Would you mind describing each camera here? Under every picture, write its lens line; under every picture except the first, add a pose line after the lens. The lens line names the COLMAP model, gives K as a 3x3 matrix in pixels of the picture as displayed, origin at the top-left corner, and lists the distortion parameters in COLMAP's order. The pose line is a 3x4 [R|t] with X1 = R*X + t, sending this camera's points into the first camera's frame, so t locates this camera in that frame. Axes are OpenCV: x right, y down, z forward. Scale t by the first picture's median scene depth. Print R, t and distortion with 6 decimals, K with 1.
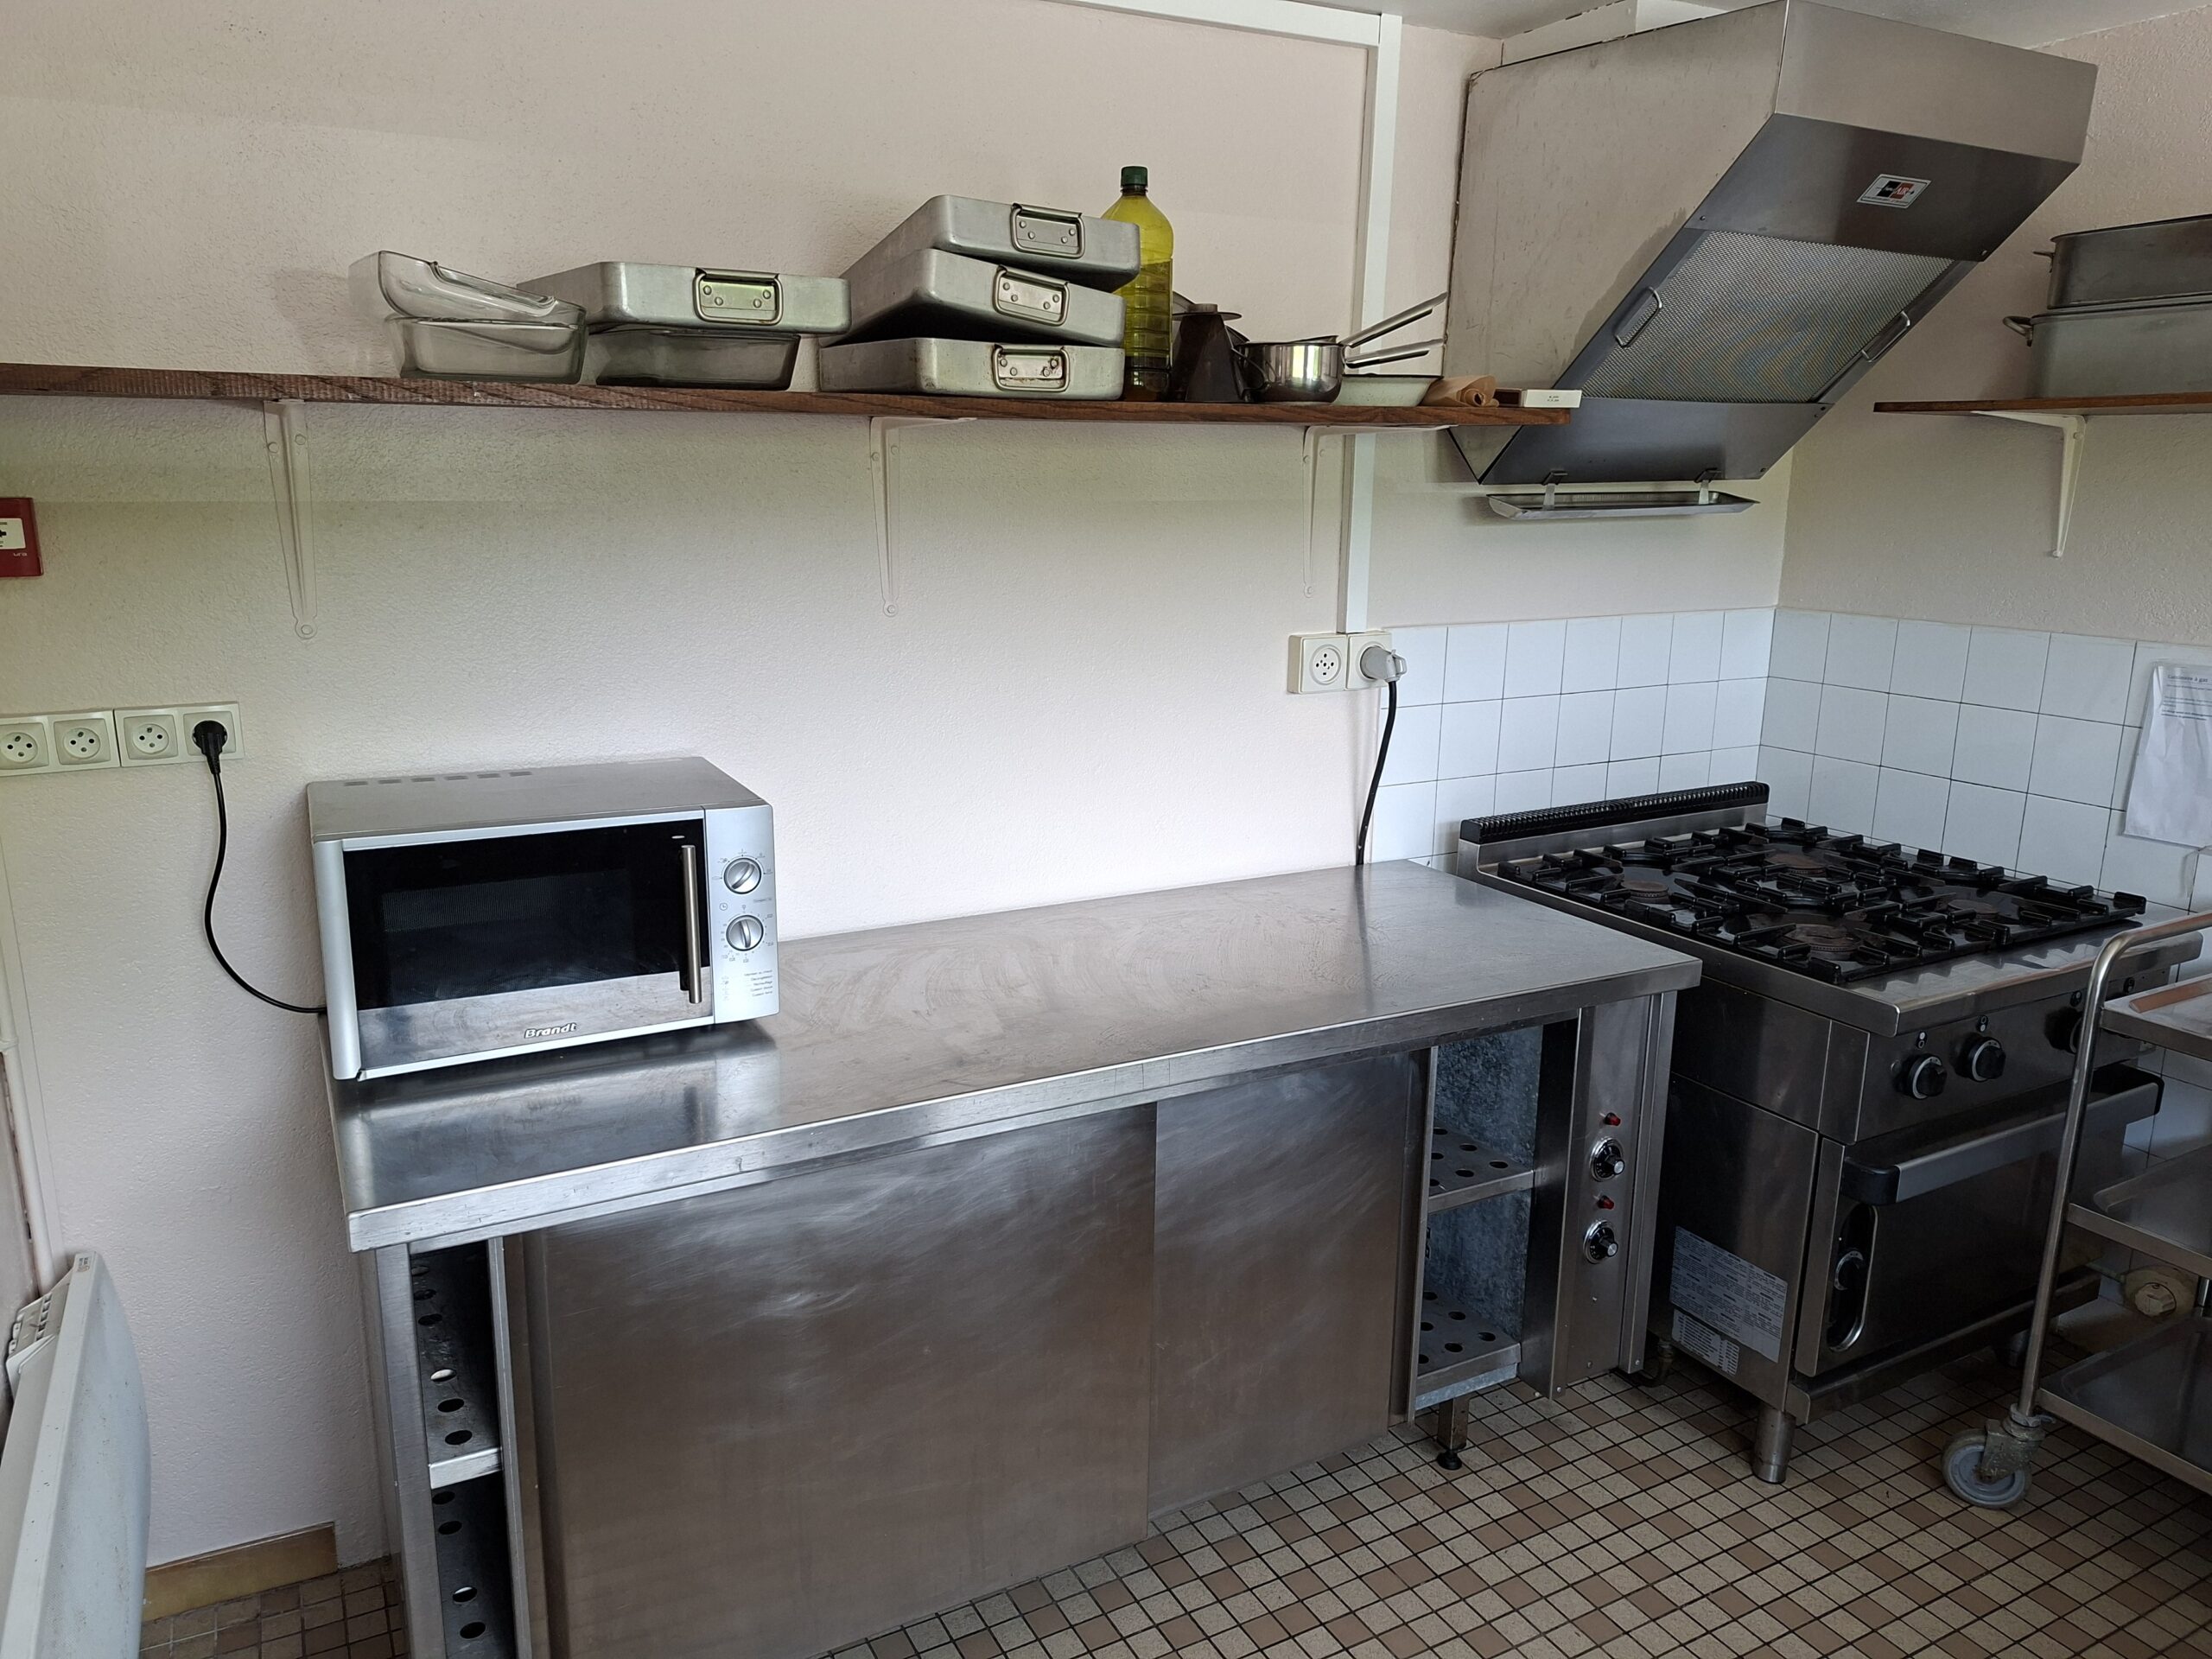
lens RADIAL K [[1541.4, 0, 1104.6], [0, 1541.4, 818.3], [0, 0, 1]] dist [0.079426, -0.091426]
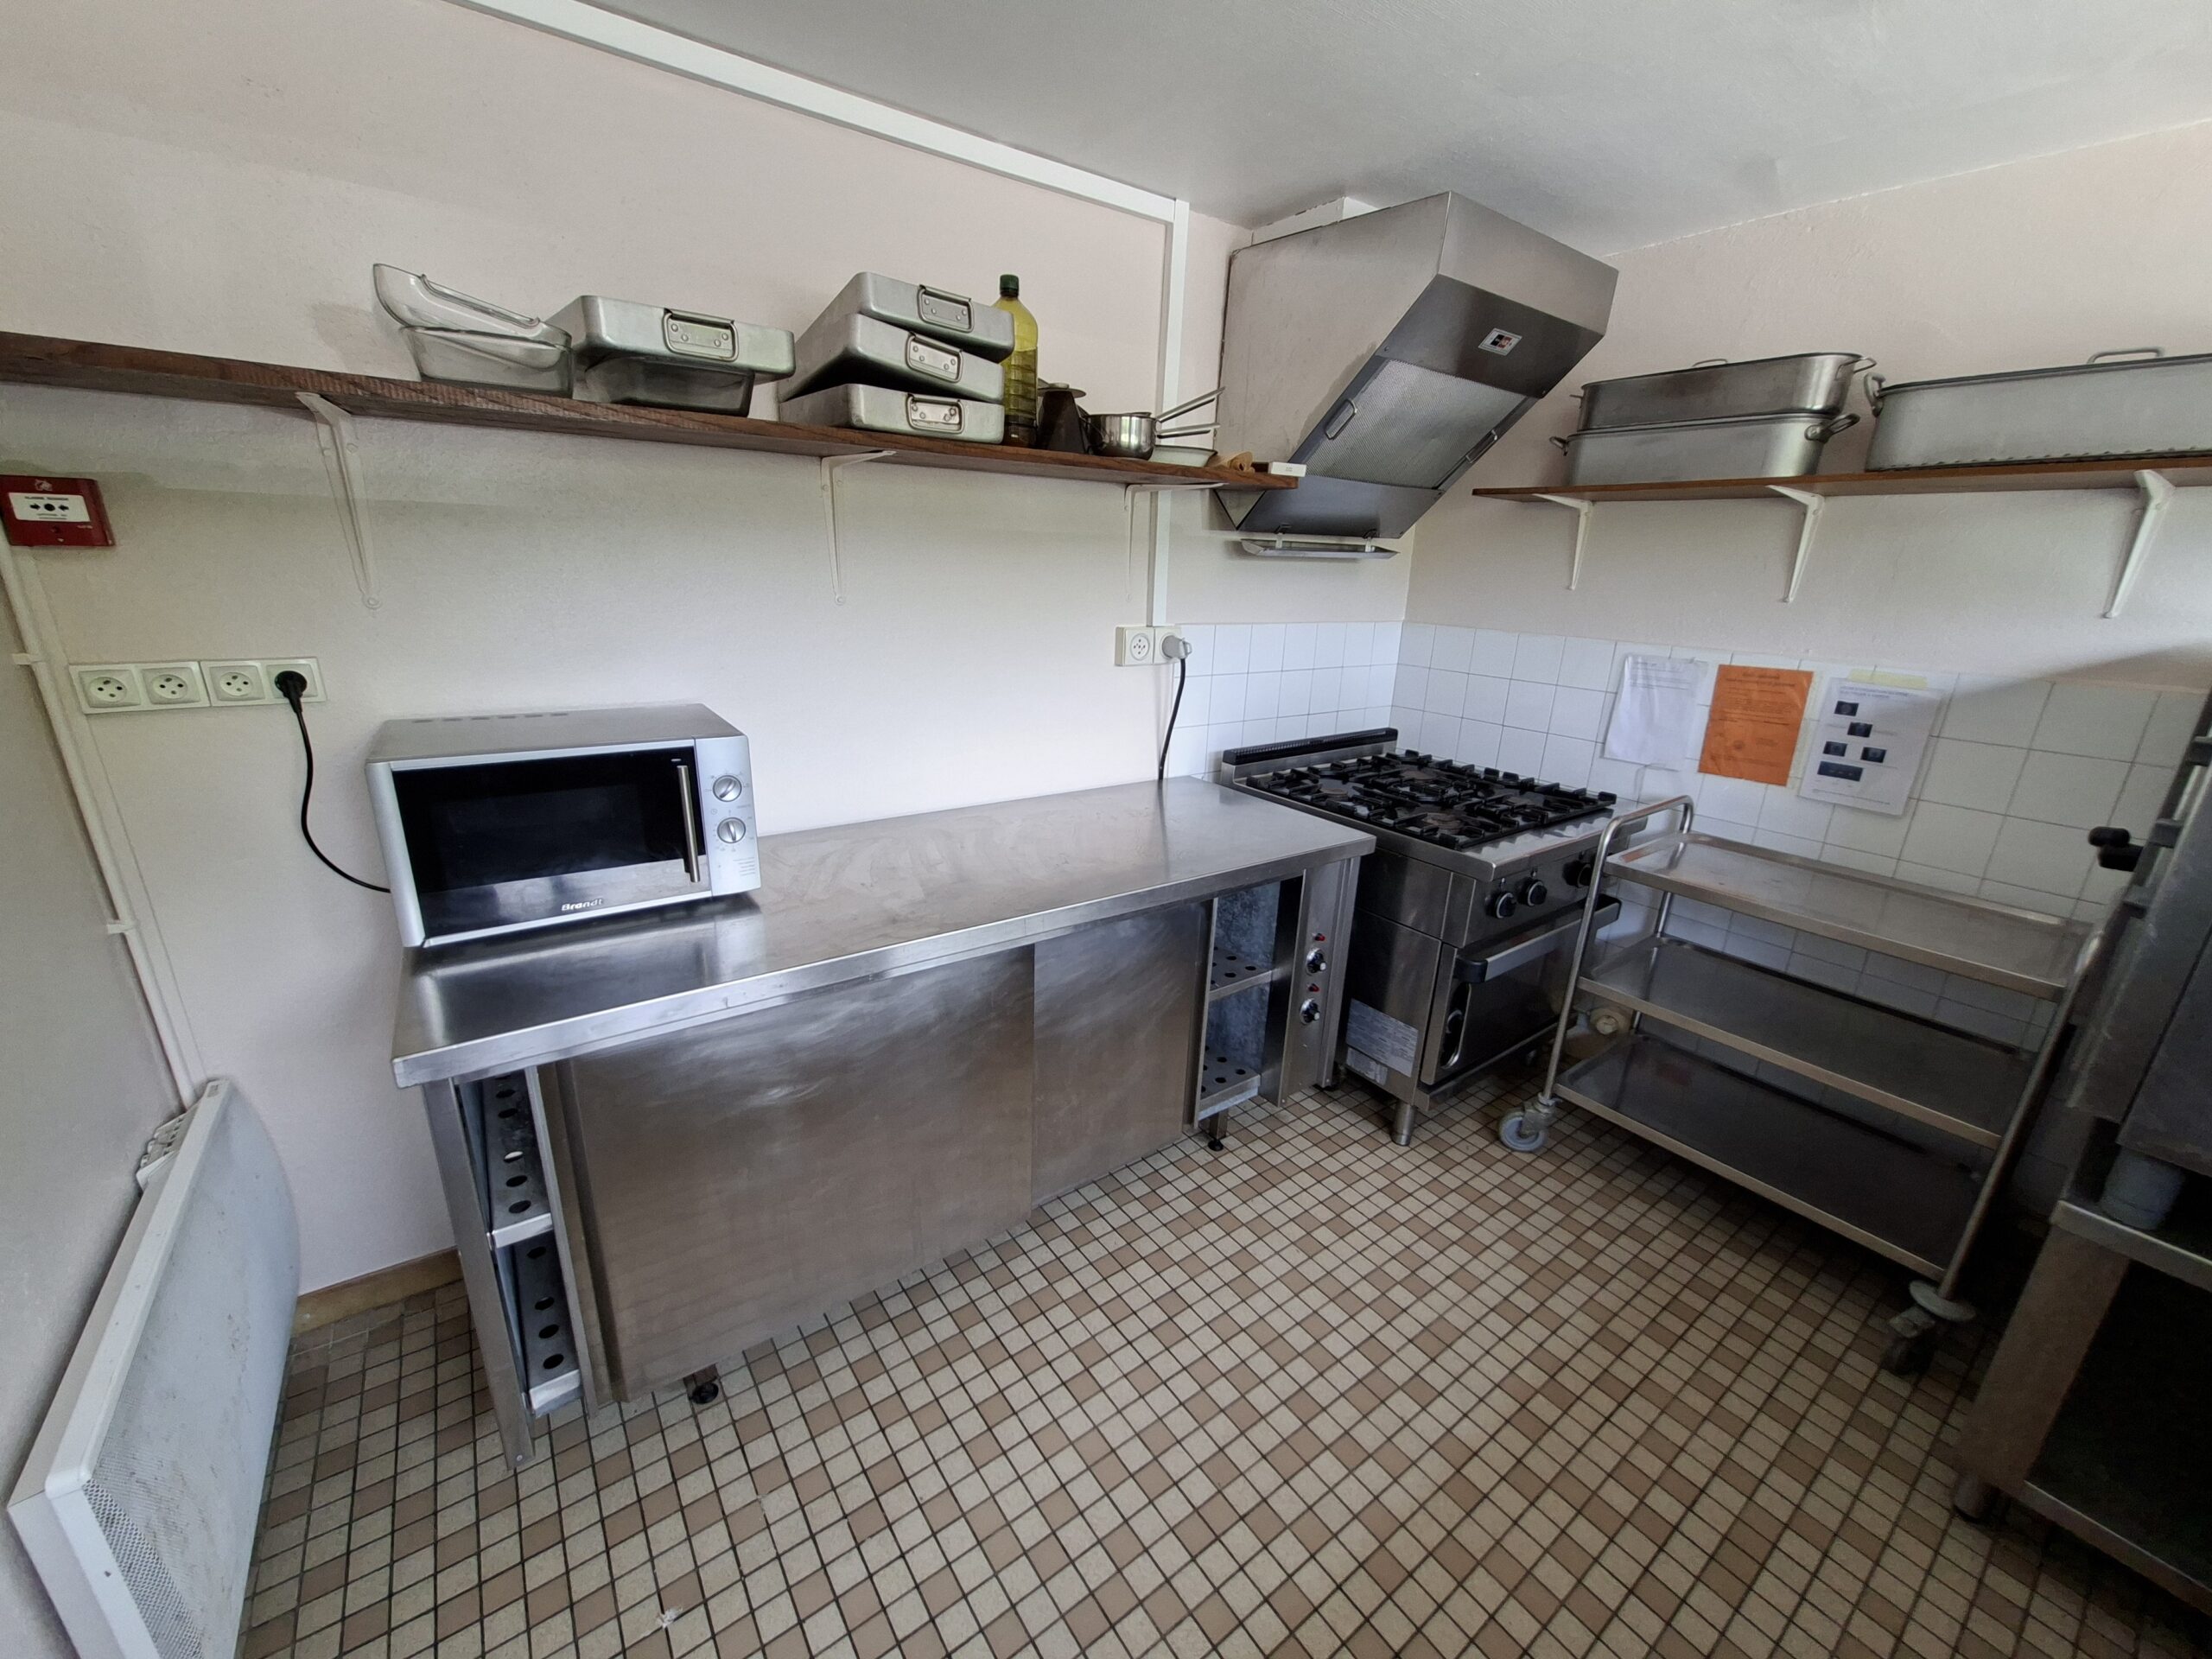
lens RADIAL K [[870.2, 0, 1110.8], [0, 870.2, 835.7], [0, 0, 1]] dist [-0.009949, 0.005756]
pose [[0.991177, -0.016849, 0.131470, -0.001281], [0.005156, 0.996038, 0.088777, 0.010072], [-0.132445, -0.087316, 0.987337, 0.163288]]
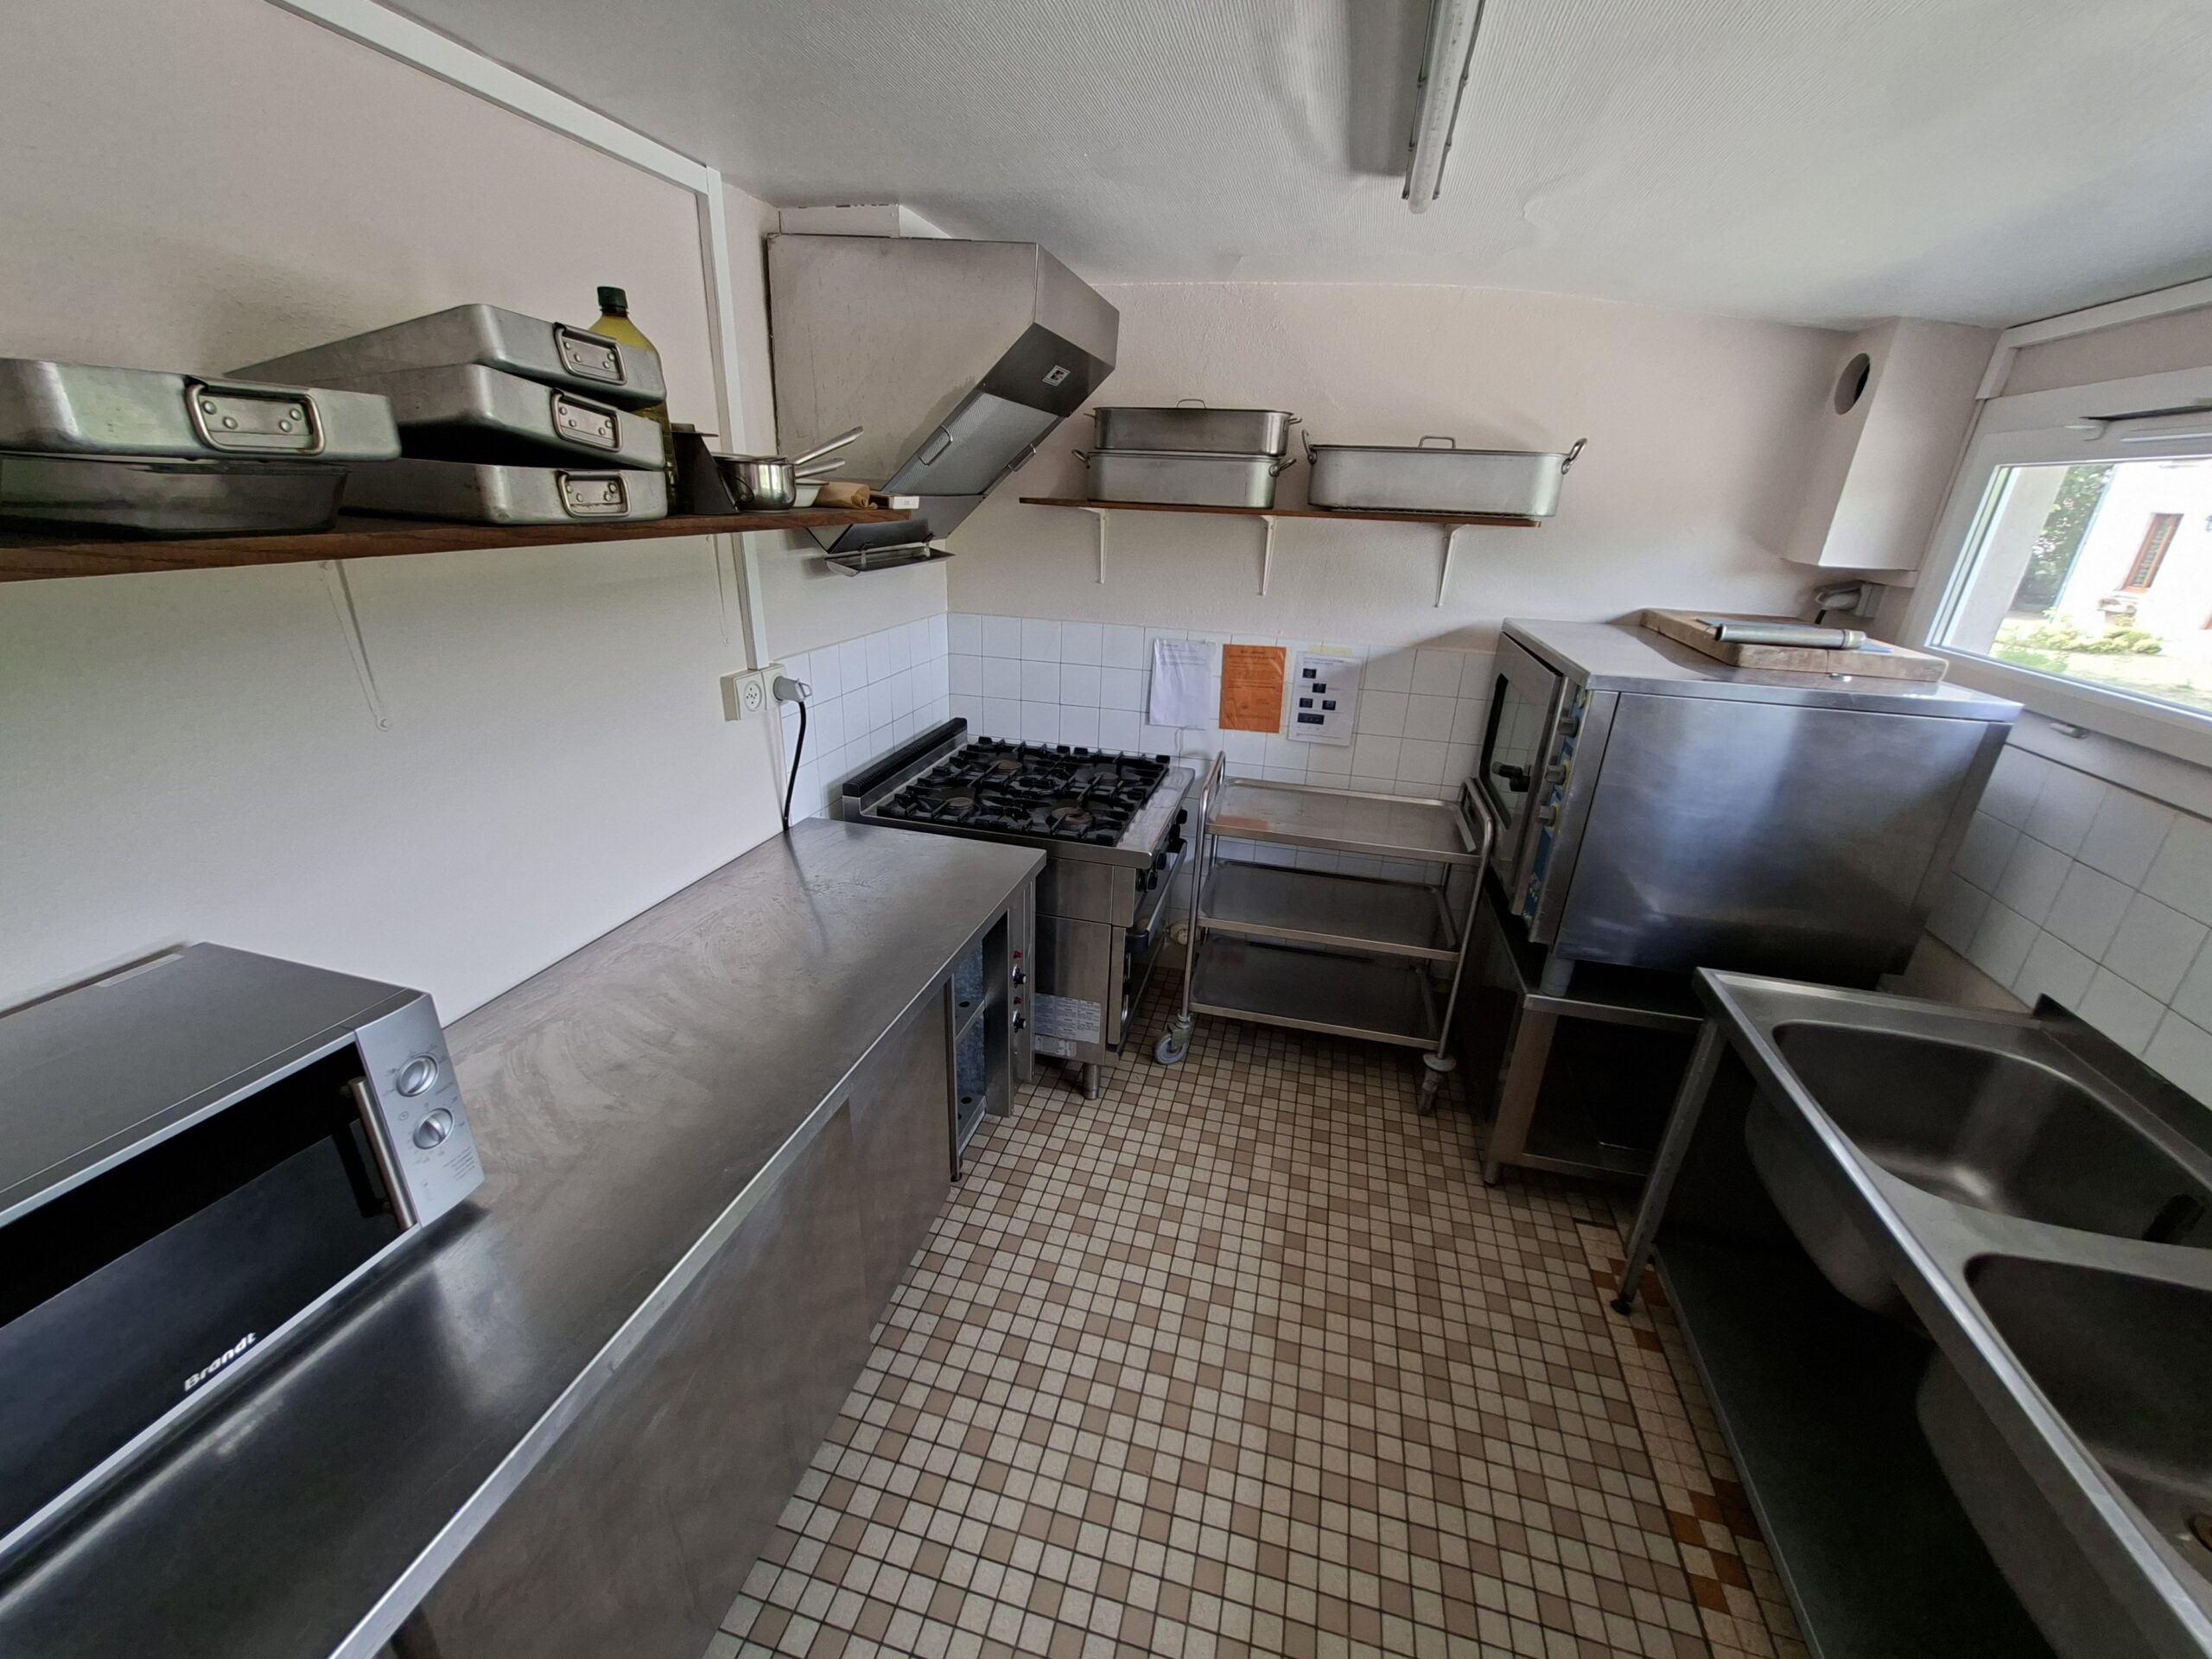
lens RADIAL K [[870.2, 0, 1110.8], [0, 870.2, 835.7], [0, 0, 1]] dist [-0.009949, 0.005756]
pose [[0.682688, -0.255031, 0.684760, -0.221888], [0.130355, 0.964590, 0.229290, -0.135983], [-0.718989, -0.067271, 0.691759, 0.295513]]
